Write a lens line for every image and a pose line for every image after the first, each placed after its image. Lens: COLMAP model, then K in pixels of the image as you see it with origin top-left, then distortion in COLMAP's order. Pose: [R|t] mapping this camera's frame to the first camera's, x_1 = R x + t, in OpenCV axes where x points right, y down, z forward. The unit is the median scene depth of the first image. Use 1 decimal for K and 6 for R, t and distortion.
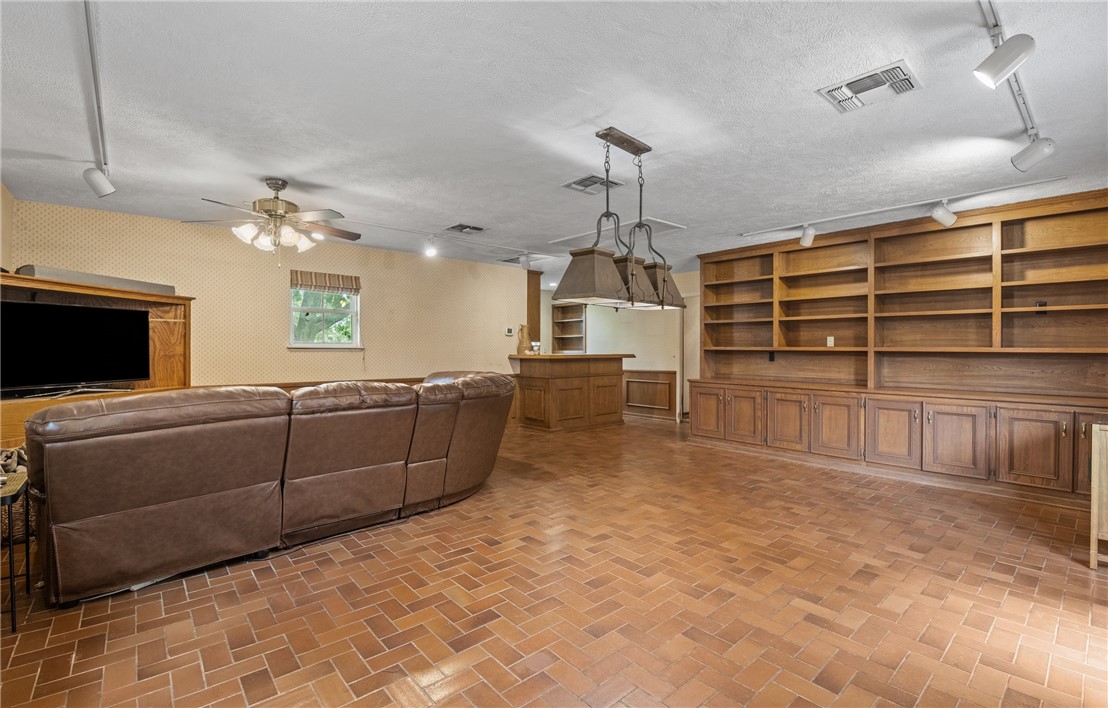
lens RADIAL K [[492.3, 0, 554.0], [0, 492.3, 354.0], [0, 0, 1]] dist [-0.000309, -0.000010]
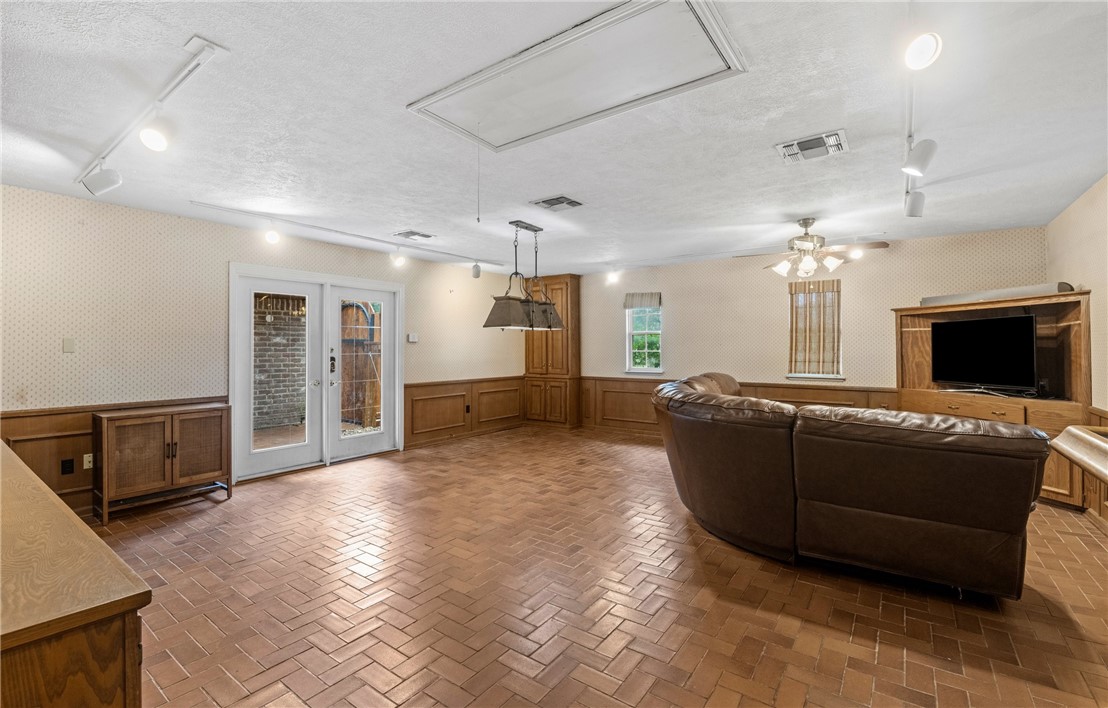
lens RADIAL K [[480.5, 0, 554.0], [0, 480.5, 354.0], [0, 0, 1]] dist [-0.000077, -0.000015]
pose [[-0.974127, 0.002043, -0.225991, 0.373603], [-0.000625, 0.999931, 0.011737, -0.032706], [0.225999, 0.011575, -0.974059, 2.321057]]
